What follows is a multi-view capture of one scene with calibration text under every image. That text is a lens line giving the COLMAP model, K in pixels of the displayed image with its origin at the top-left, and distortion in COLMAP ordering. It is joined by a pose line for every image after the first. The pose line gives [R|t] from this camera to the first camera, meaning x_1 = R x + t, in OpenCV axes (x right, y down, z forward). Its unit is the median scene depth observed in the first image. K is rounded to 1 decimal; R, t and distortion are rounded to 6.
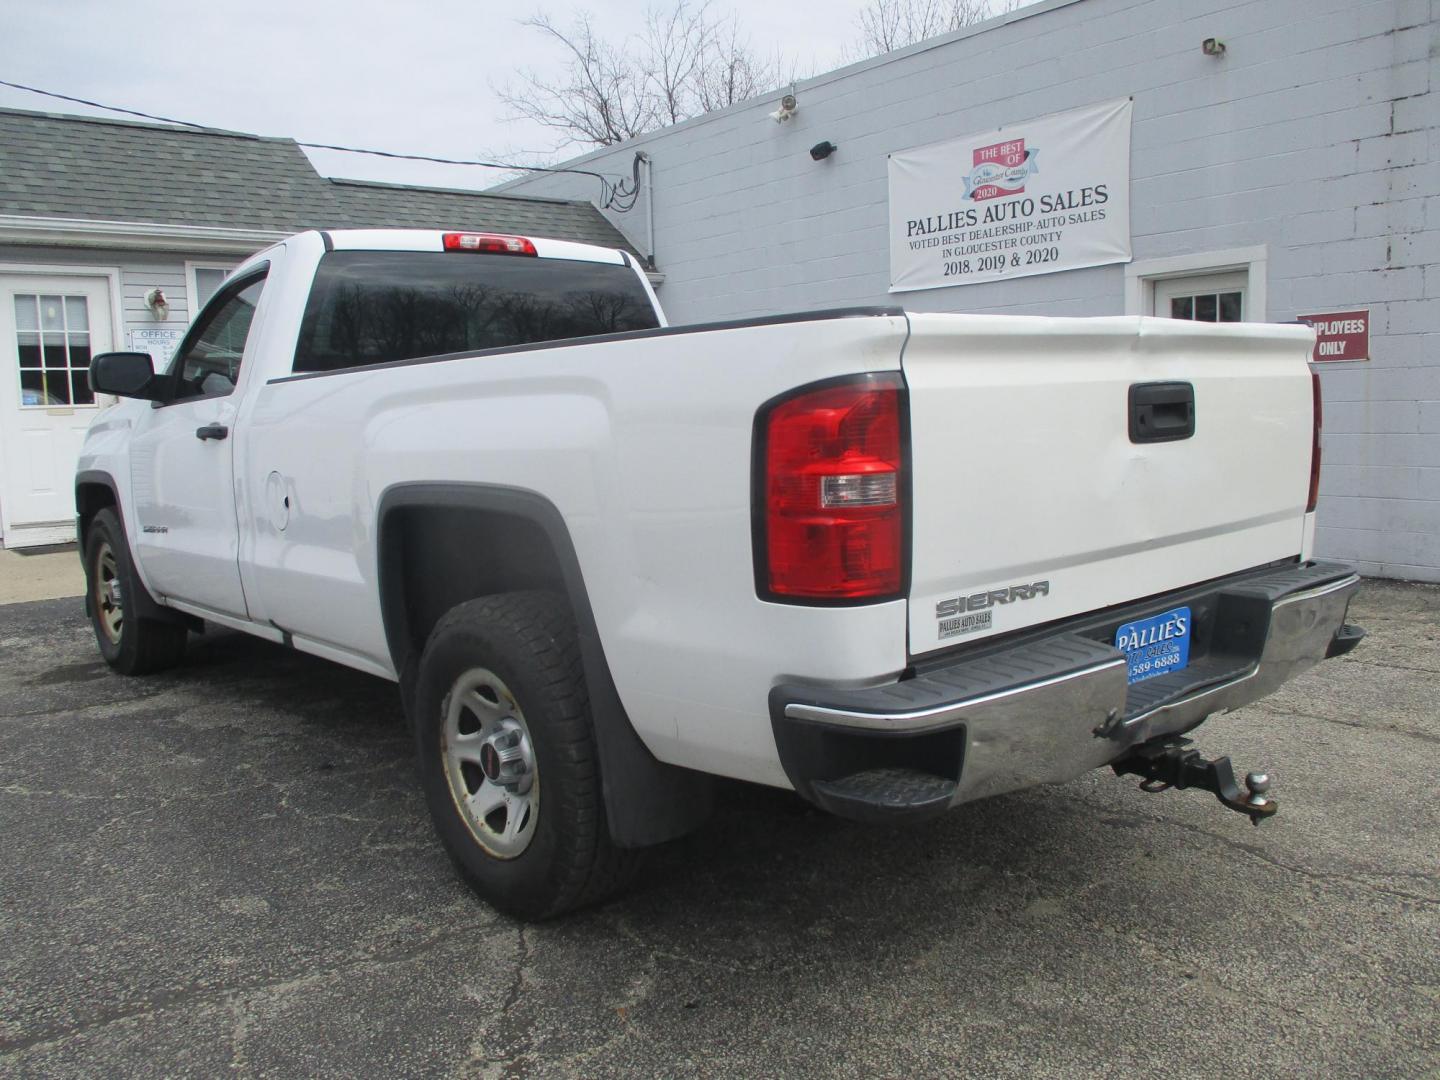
lens RADIAL K [[1197.0, 0, 722.8], [0, 1197.0, 541.6], [0, 0, 1]] dist [-0.041740, 0.019046]
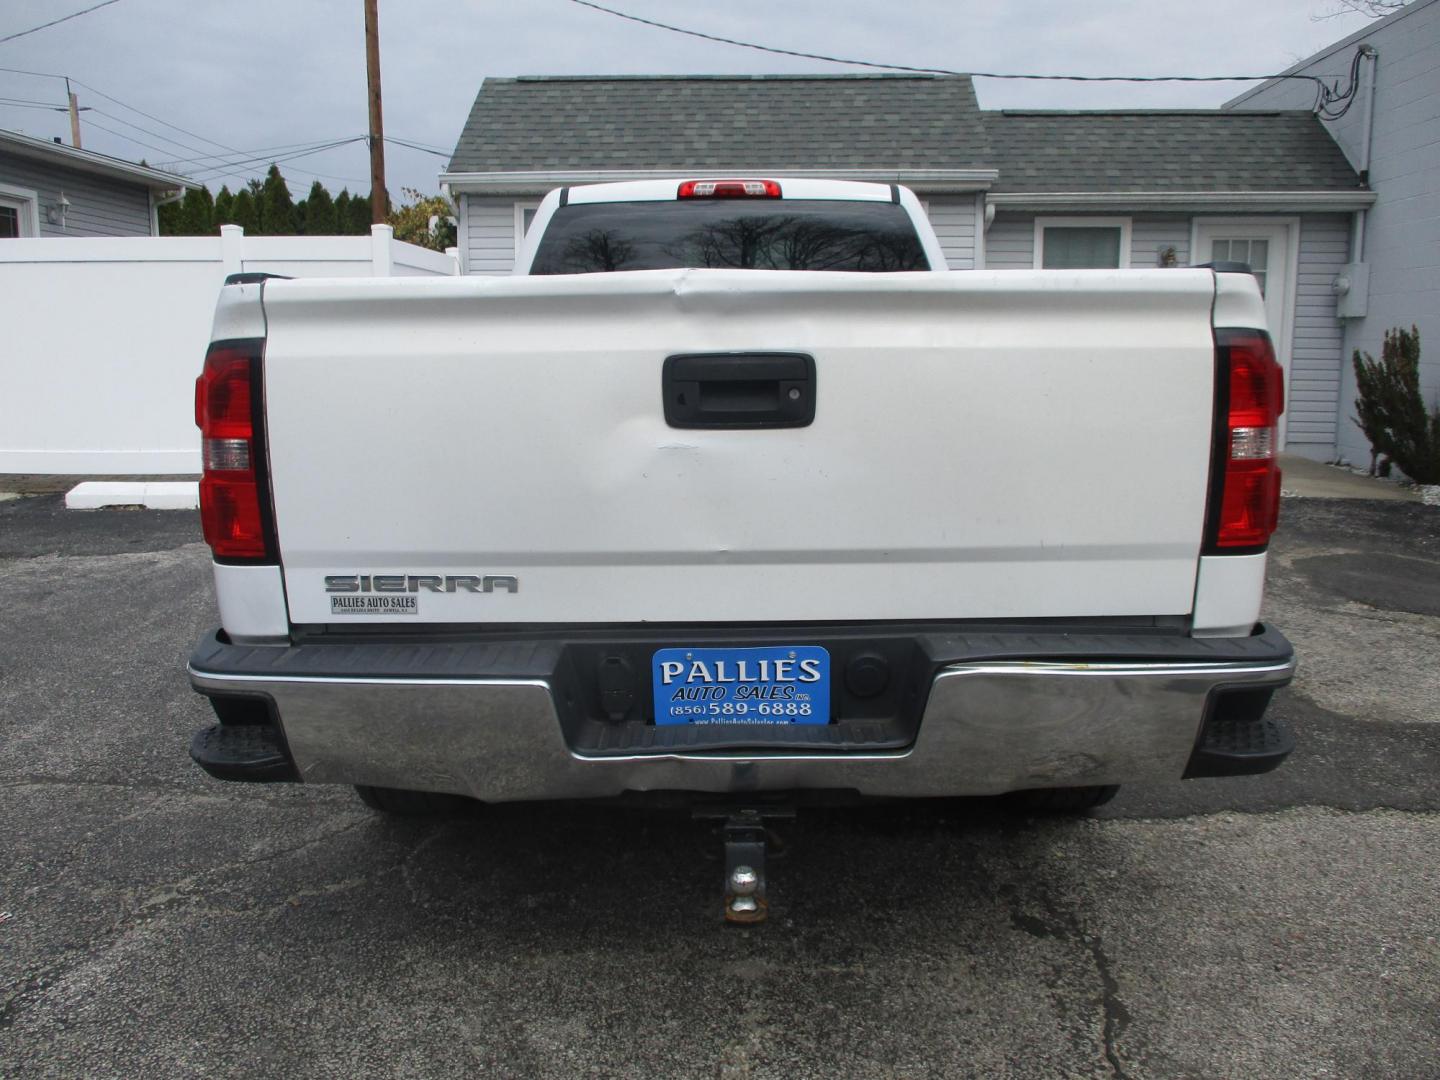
lens RADIAL K [[1197.0, 0, 718.2], [0, 1197.0, 541.1], [0, 0, 1]] dist [-0.041740, 0.019046]
pose [[0.753064, 0.134936, -0.643962, 0.234271], [-0.097116, 0.990820, 0.094047, -0.022379], [0.650740, -0.008284, 0.759255, 0.104862]]
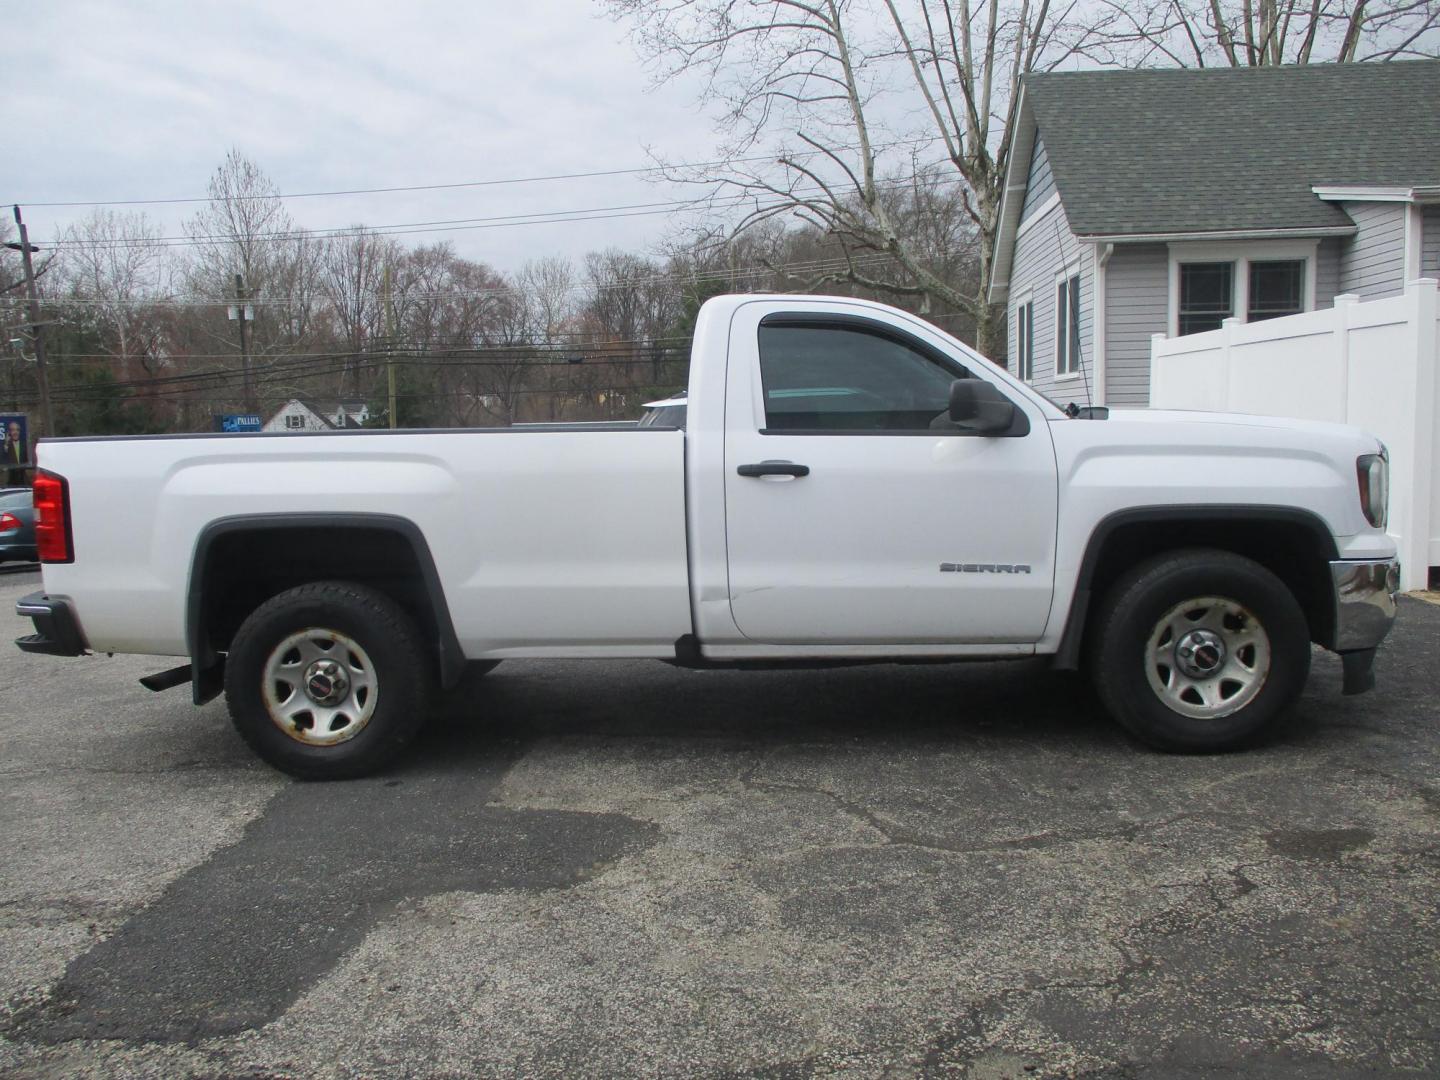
lens RADIAL K [[1197.0, 0, 722.0], [0, 1197.0, 538.5], [0, 0, 1]] dist [-0.041740, 0.019046]
pose [[-0.688212, 0.124760, -0.714702, 0.327587], [-0.035192, 0.978203, 0.204646, -0.132879], [0.724656, 0.165992, -0.668821, 0.884623]]
